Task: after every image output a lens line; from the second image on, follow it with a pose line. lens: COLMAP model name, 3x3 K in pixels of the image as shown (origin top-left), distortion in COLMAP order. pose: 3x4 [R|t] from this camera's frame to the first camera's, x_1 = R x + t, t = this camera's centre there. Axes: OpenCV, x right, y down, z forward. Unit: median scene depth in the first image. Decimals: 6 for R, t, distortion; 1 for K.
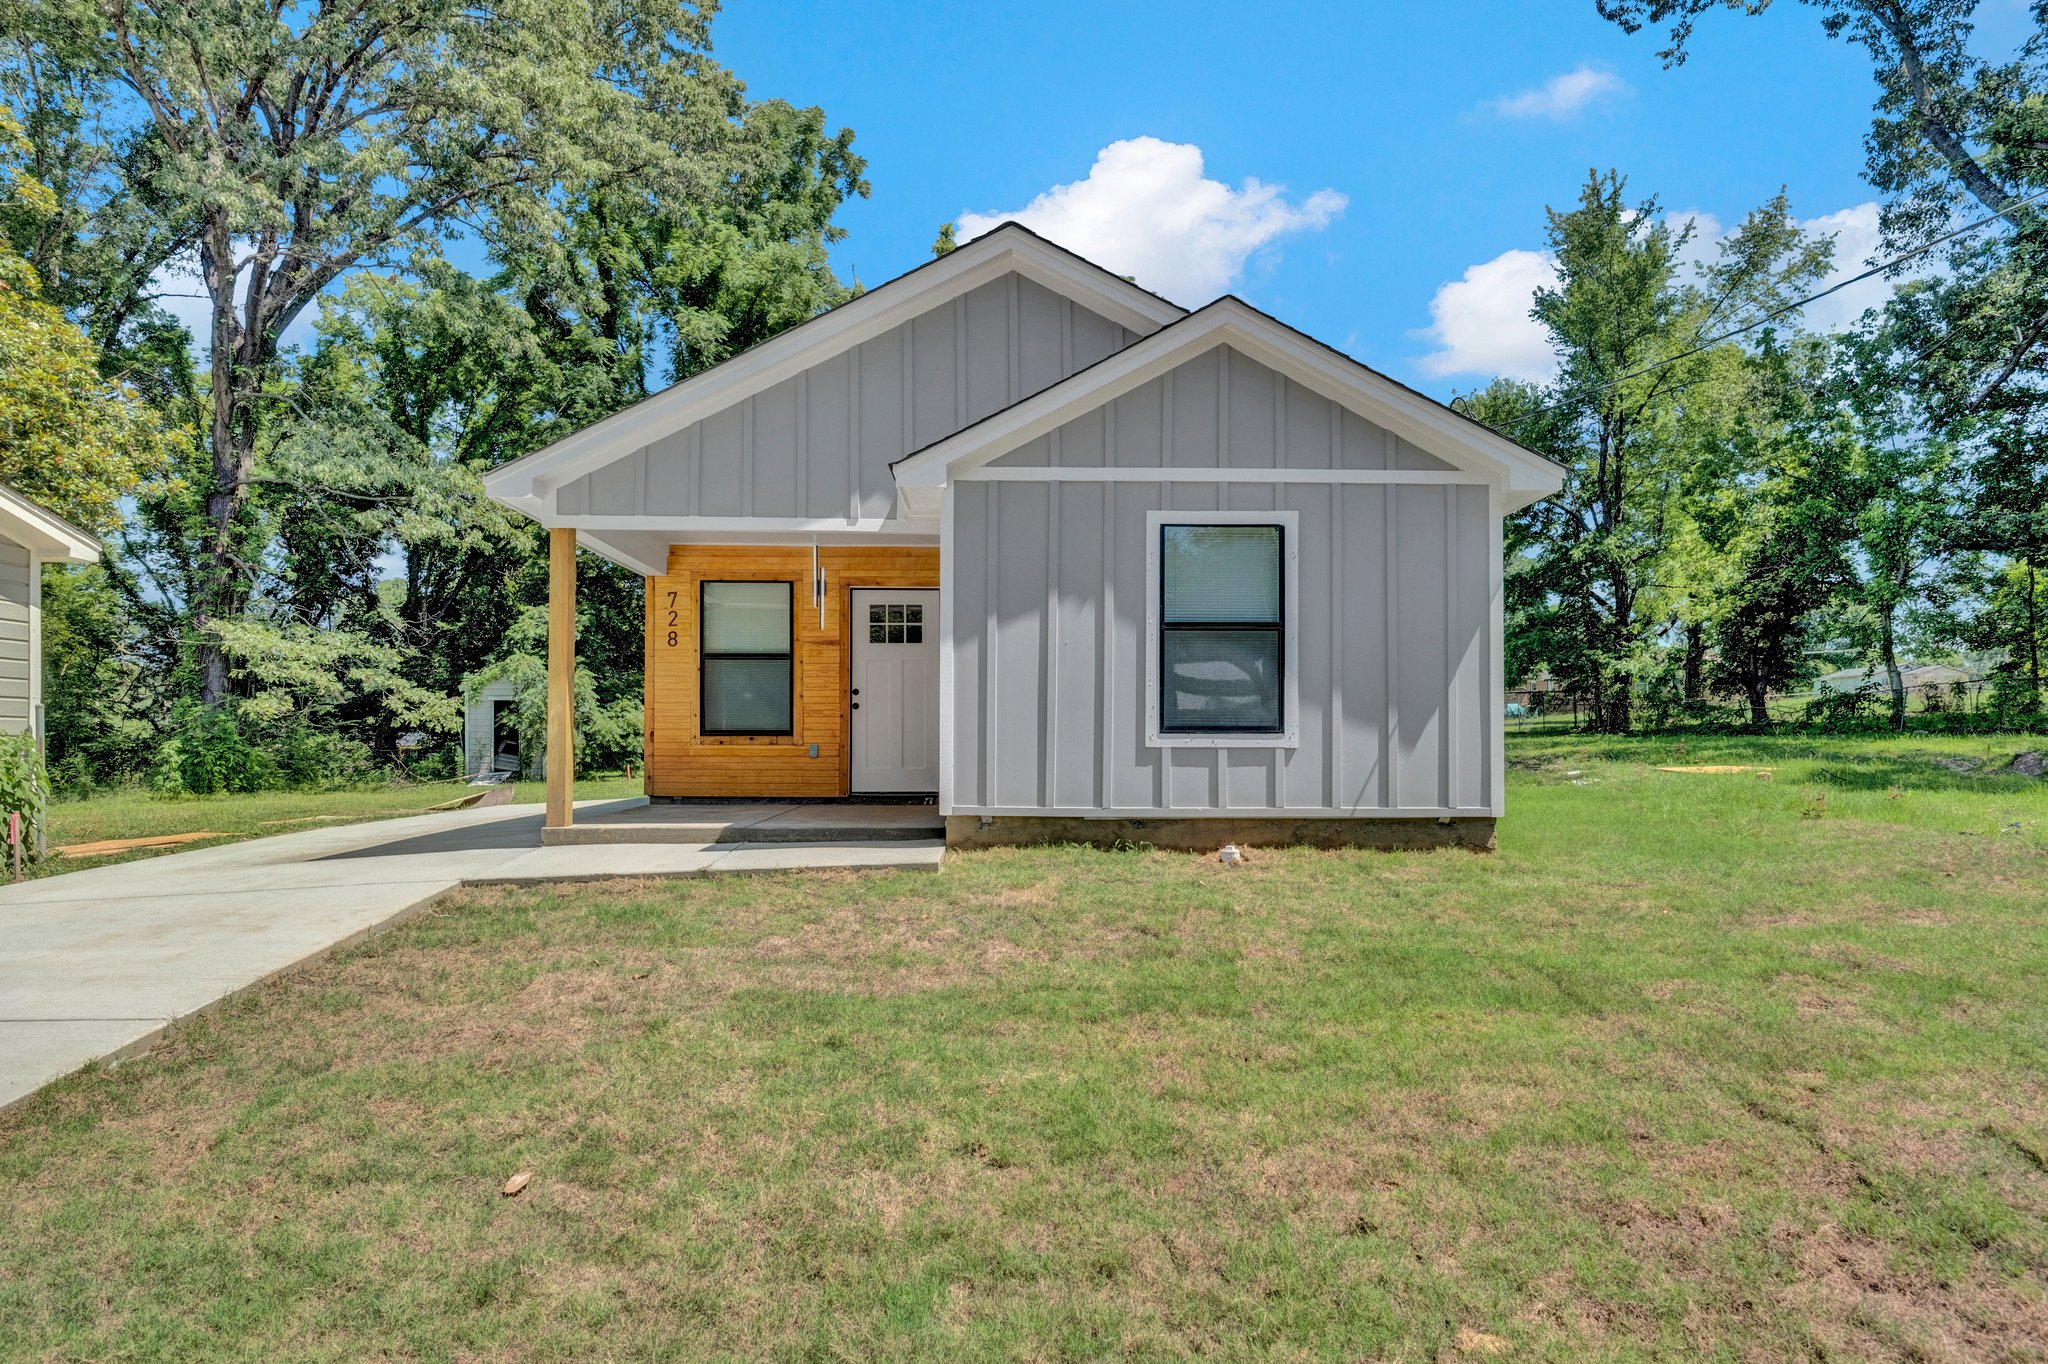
lens RADIAL K [[1138.8, 0, 1027.7], [0, 1138.8, 719.4], [0, 0, 1]] dist [-0.003005, -0.001340]
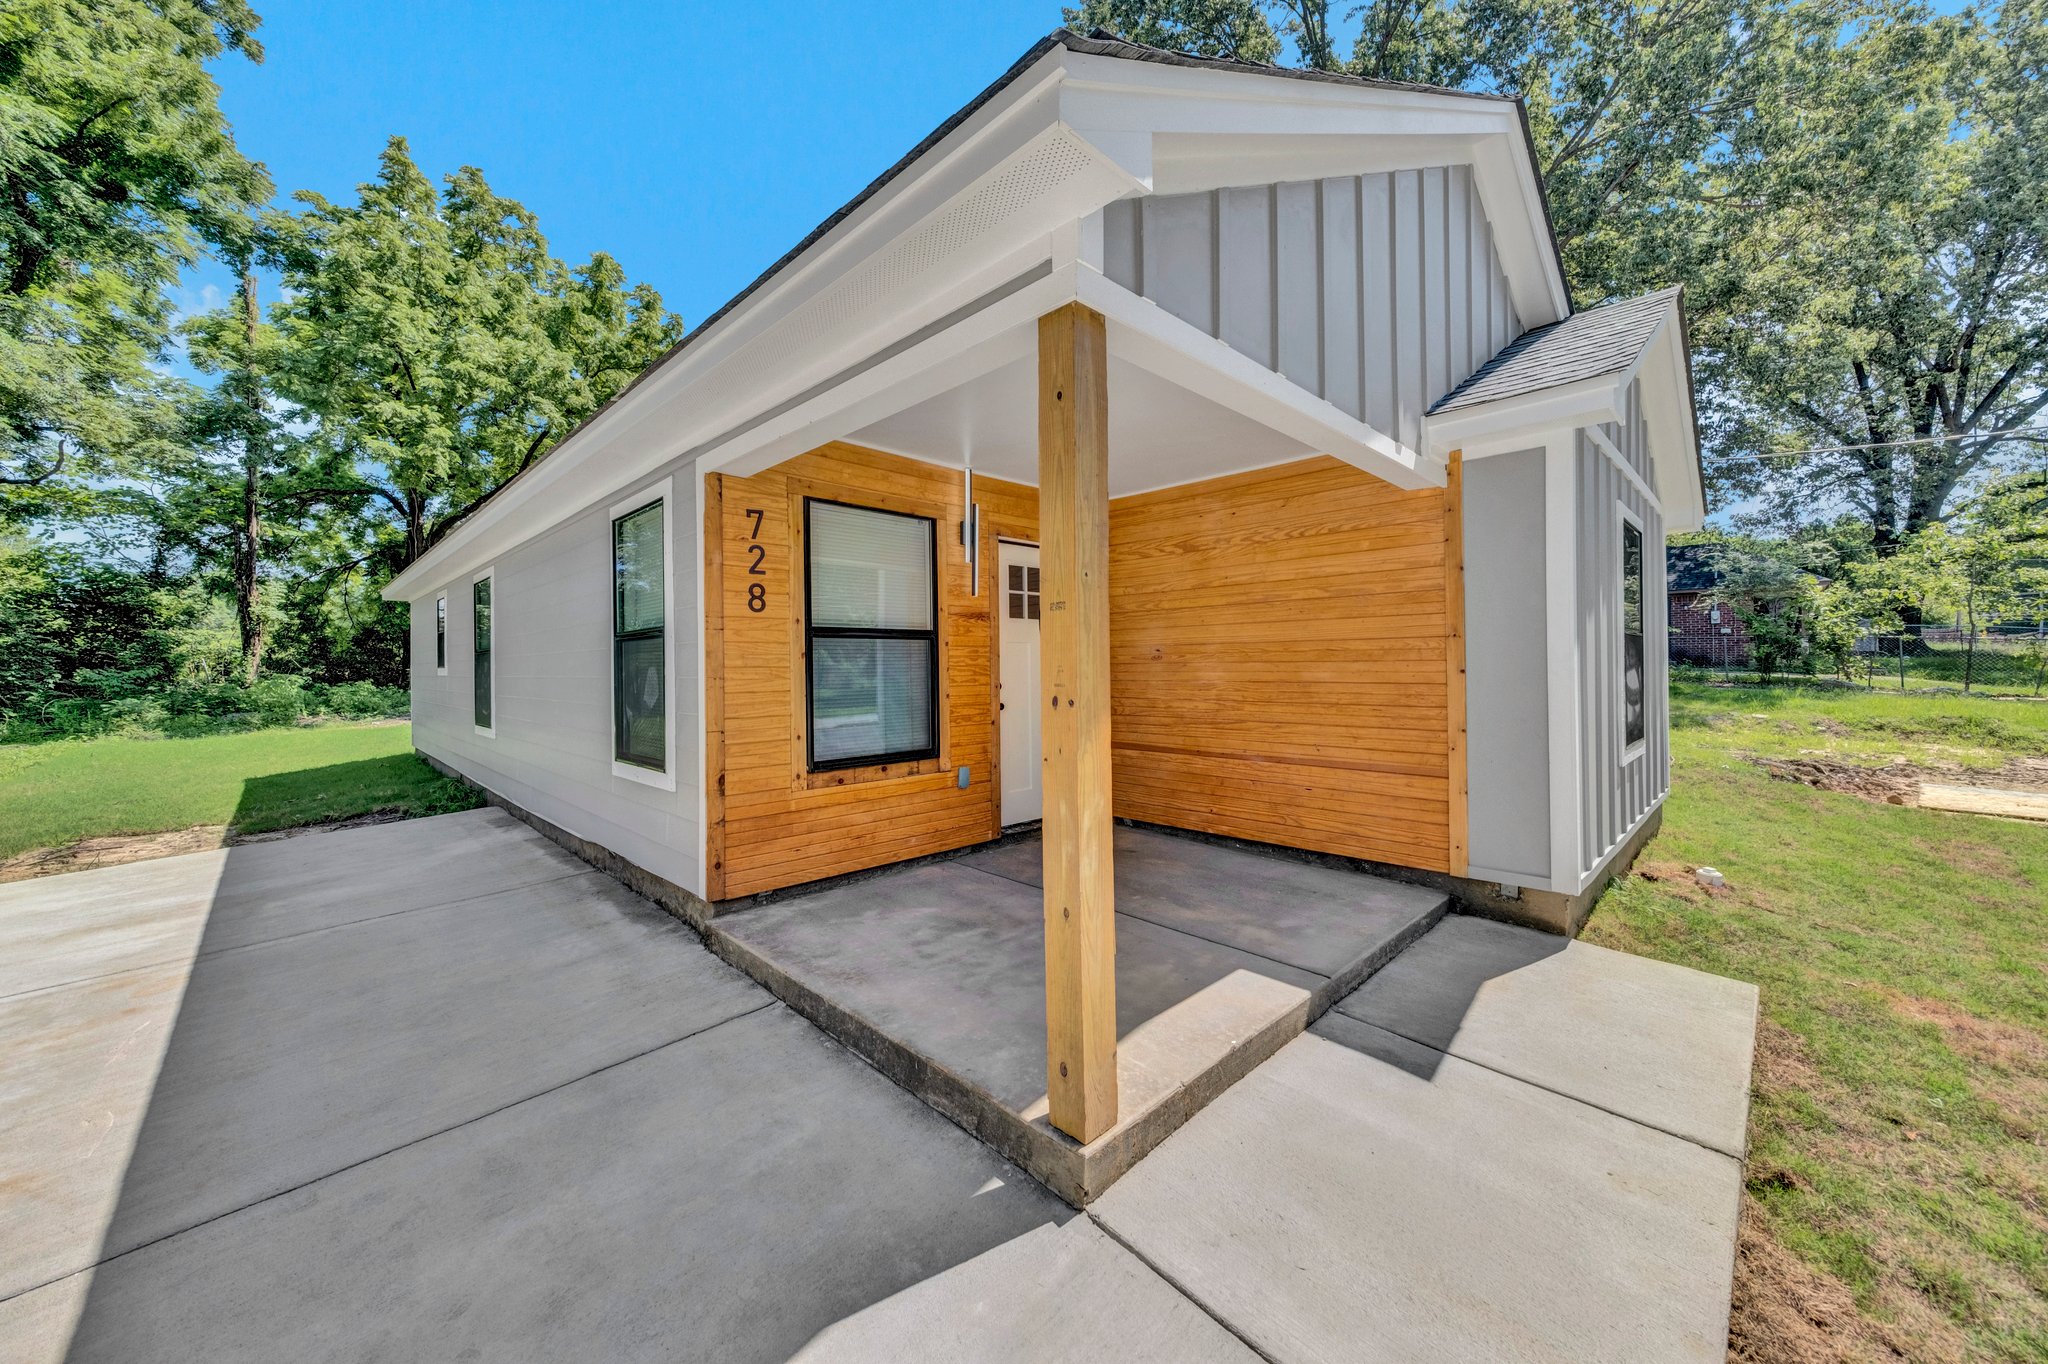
lens RADIAL K [[746.7, 0, 1019.5], [0, 746.7, 661.9], [0, 0, 1]] dist [-0.001688, 0.000067]
pose [[0.715094, -0.004349, 0.699015, -0.469240], [-0.008135, 0.999861, 0.014544, -0.046688], [-0.698981, -0.016087, 0.714959, 0.664172]]
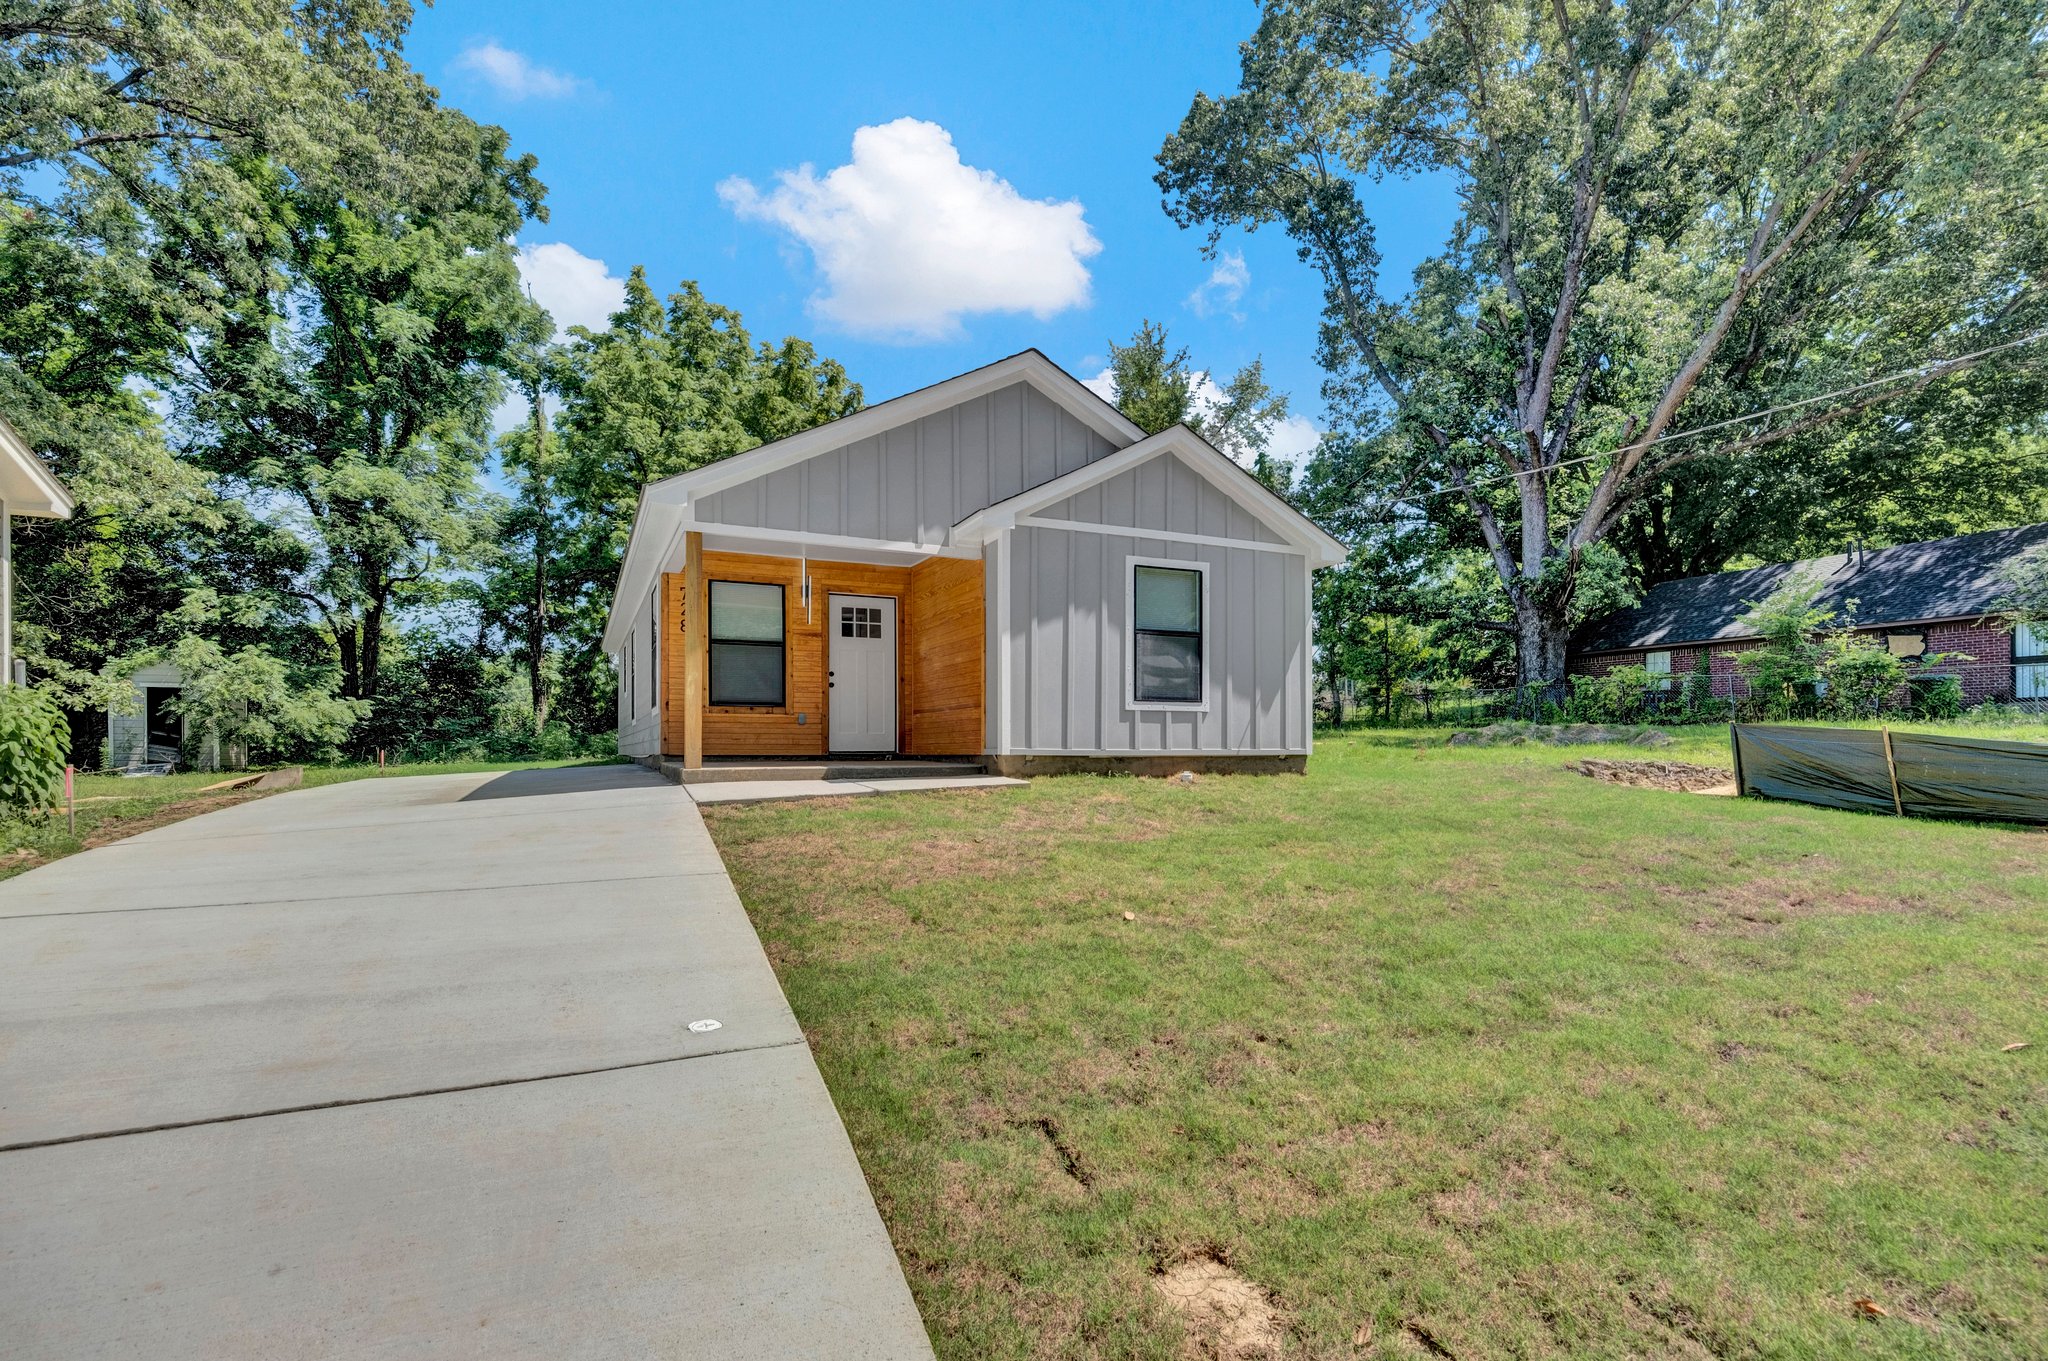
lens RADIAL K [[987.6, 0, 1027.4], [0, 987.6, 741.2], [0, 0, 1]] dist [0.002449, -0.000473]
pose [[0.911898, 0.001411, 0.410415, -0.411579], [-0.006914, 0.999905, 0.011924, 0.037667], [-0.410359, -0.013711, 0.911821, -0.115268]]
